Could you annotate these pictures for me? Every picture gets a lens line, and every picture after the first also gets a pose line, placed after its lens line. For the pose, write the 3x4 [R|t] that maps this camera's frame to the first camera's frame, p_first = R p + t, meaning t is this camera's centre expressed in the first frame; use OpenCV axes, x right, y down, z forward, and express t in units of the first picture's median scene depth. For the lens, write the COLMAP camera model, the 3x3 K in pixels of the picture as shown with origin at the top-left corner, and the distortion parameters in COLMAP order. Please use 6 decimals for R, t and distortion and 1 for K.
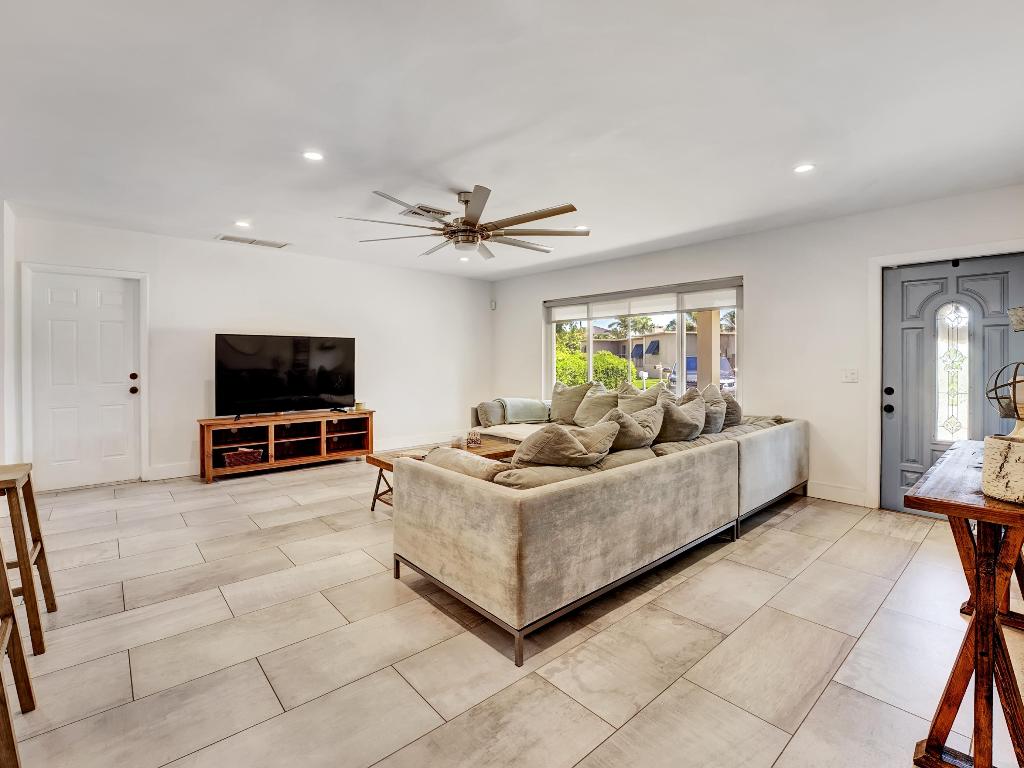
lens RADIAL K [[476.6, 0, 512.9], [0, 476.6, 361.1], [0, 0, 1]] dist [-0.014067, -0.000418]
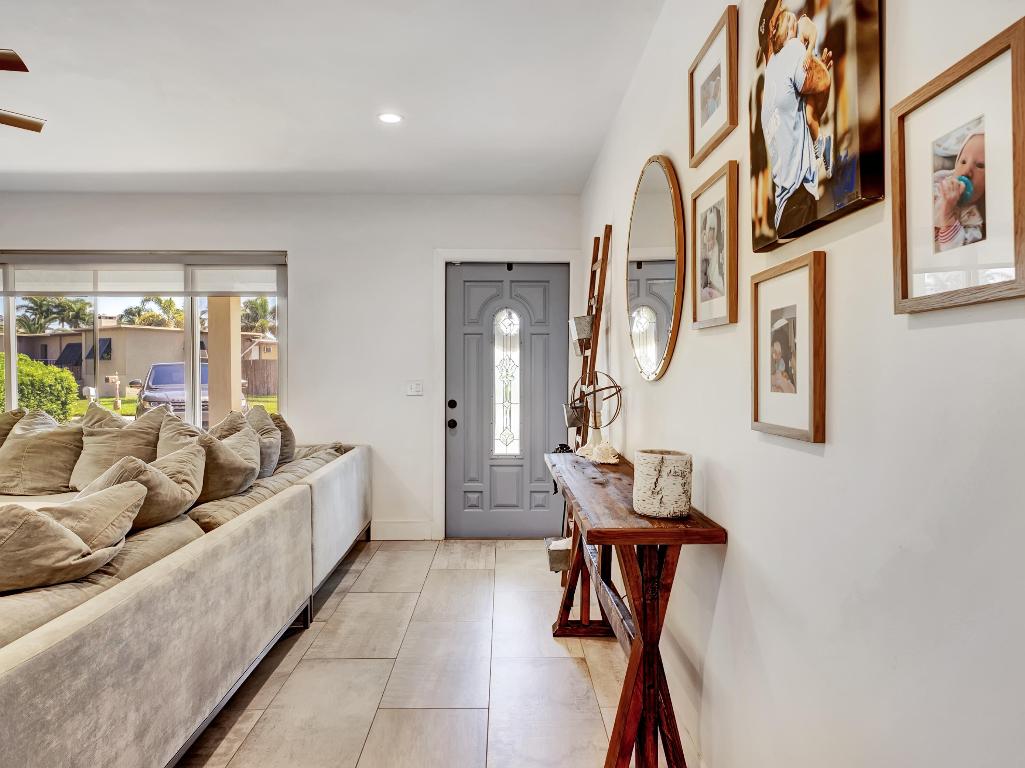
lens RADIAL K [[648.5, 0, 509.0], [0, 648.5, 385.3], [0, 0, 1]] dist [0.008358, 0.001421]
pose [[0.655907, -0.020139, 0.754573, -0.051982], [0.002224, 0.999691, 0.024748, -0.001195], [-0.754838, -0.014554, 0.655749, 0.142060]]
